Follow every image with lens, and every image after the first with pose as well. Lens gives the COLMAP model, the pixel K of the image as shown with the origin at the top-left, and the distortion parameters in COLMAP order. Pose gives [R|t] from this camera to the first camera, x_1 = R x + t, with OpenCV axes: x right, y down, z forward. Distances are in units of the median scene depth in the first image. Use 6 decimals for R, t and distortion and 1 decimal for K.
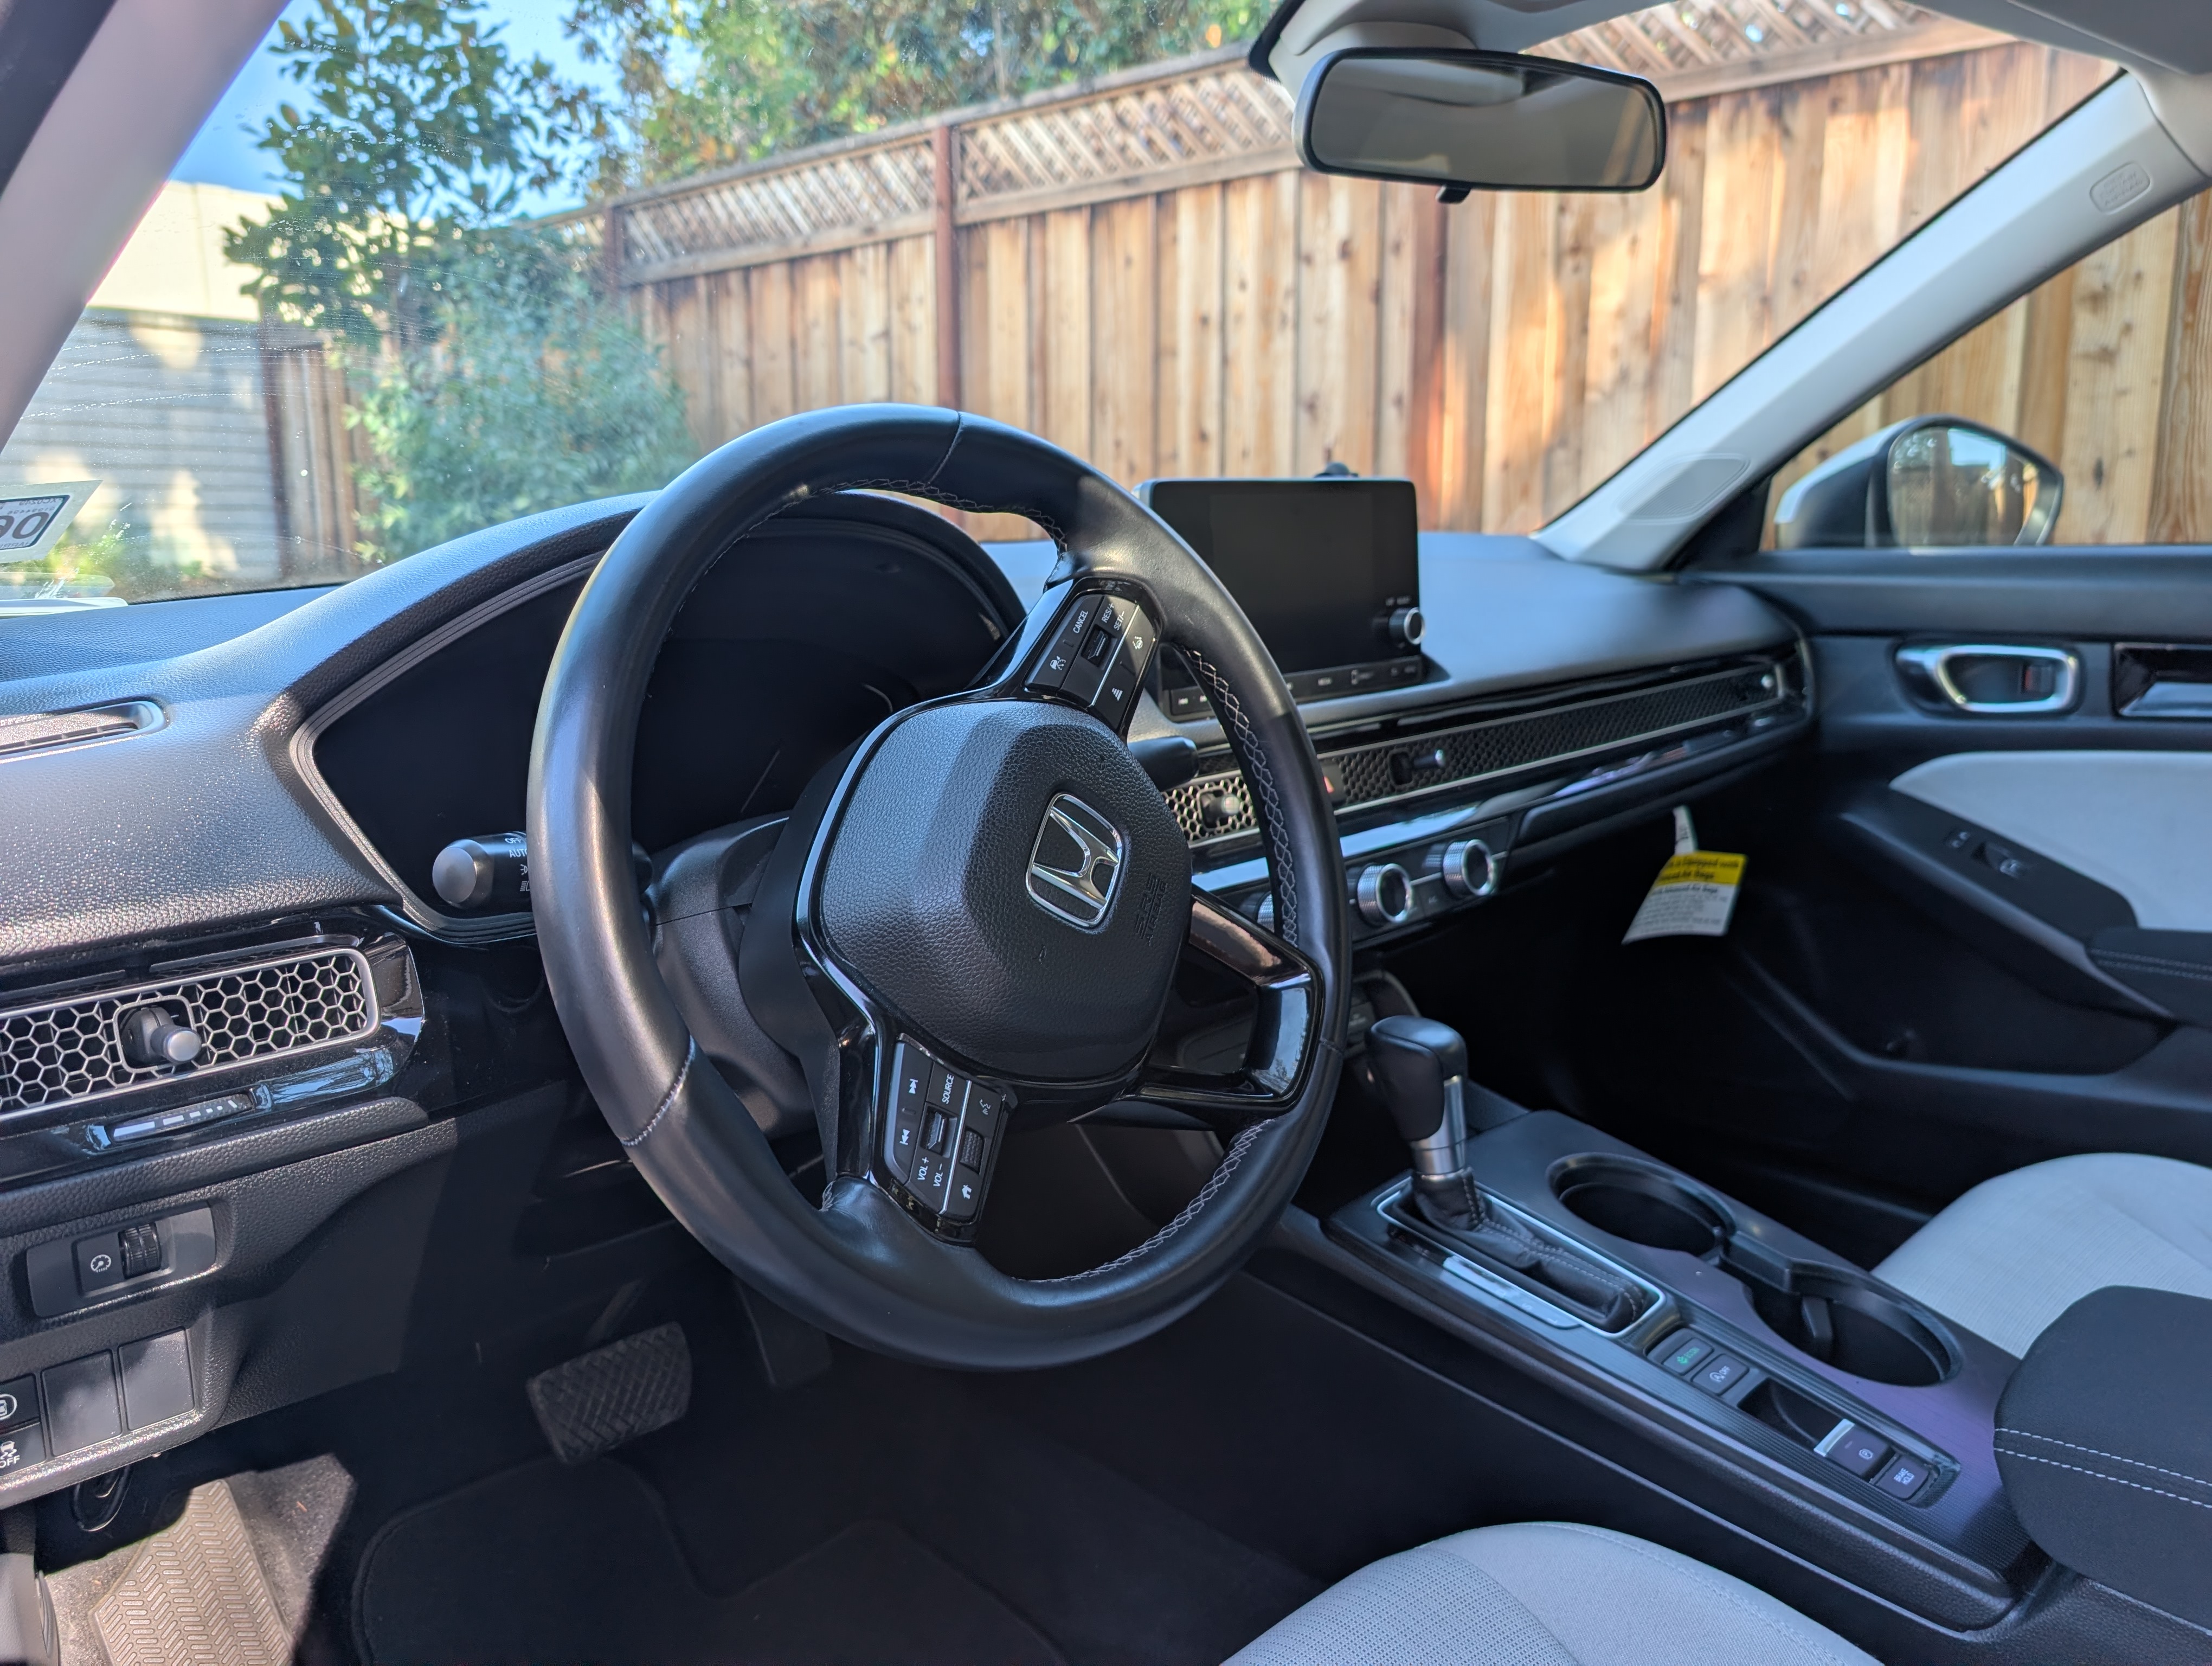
lens RADIAL K [[1558.2, 0, 1107.6], [0, 1558.2, 875.9], [0, 0, 1]] dist [-0.004483, -0.034076]
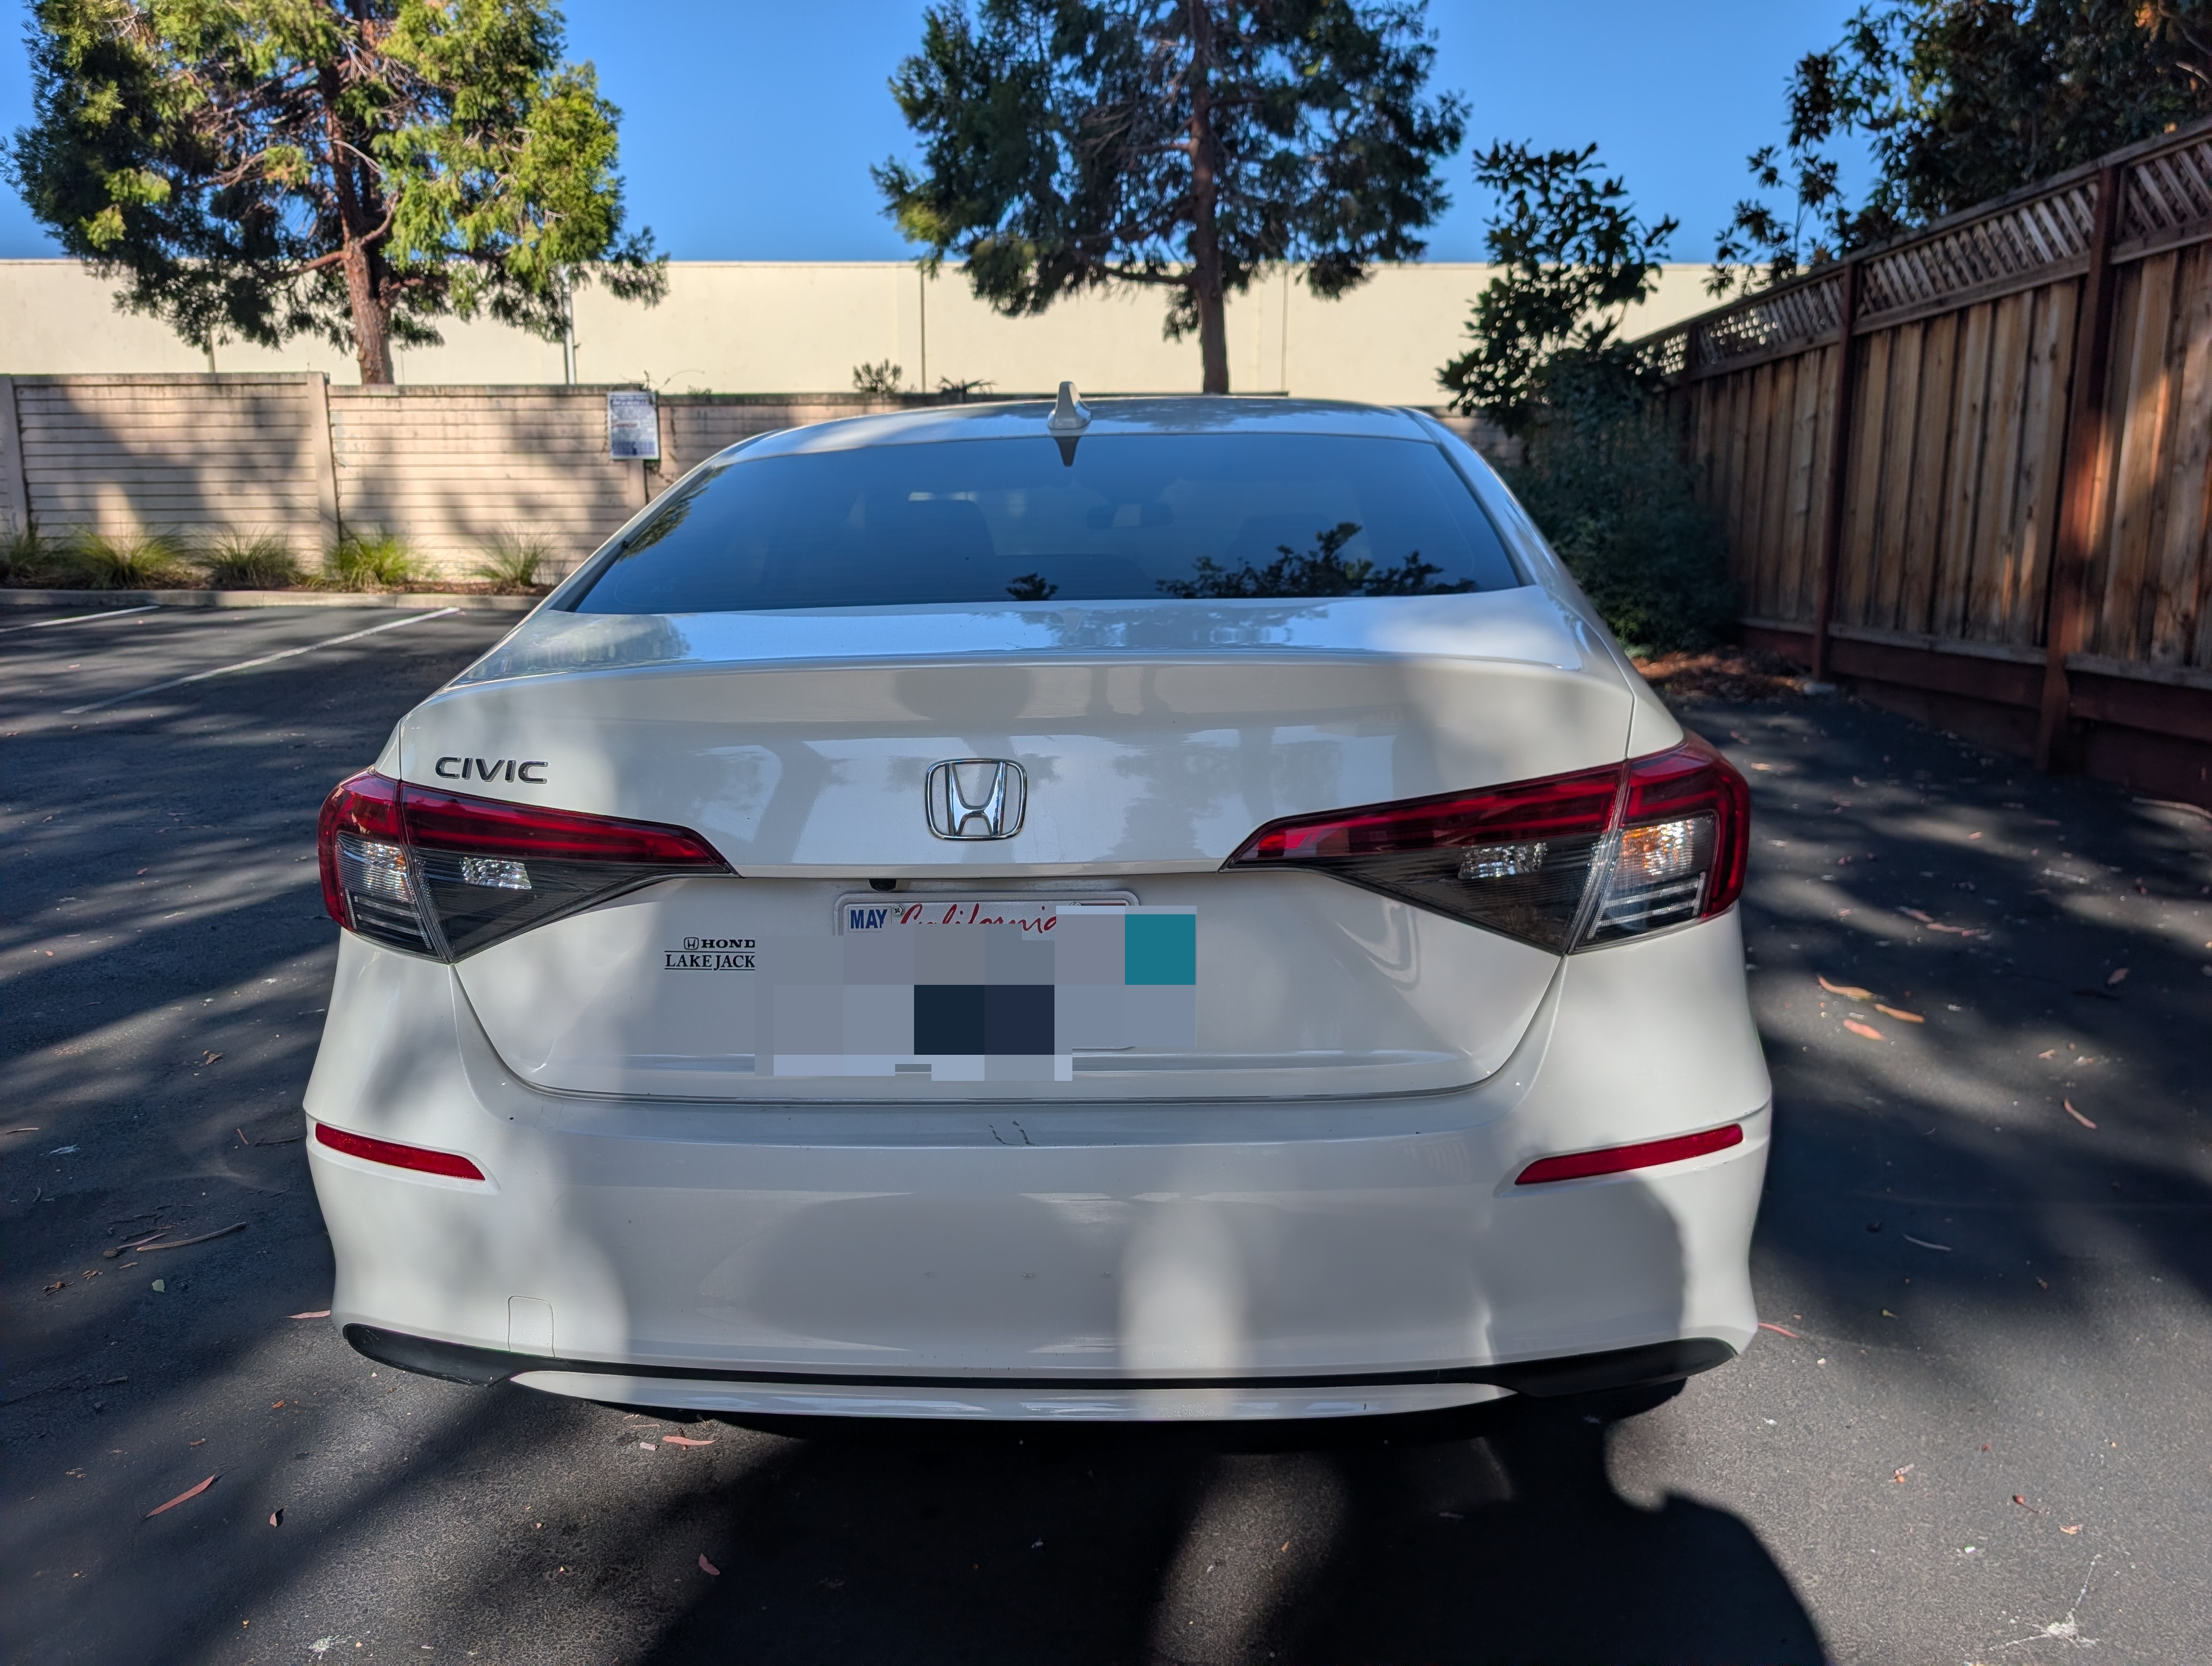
lens RADIAL K [[1574.5, 0, 1106.0], [0, 1574.5, 833.0], [0, 0, 1]] dist [0.000915, 0.006890]
pose [[0.641746, 0.138508, -0.754306, 0.532522], [-0.161385, 0.985922, 0.043736, 0.039263], [0.749744, 0.093667, 0.655065, -0.296478]]
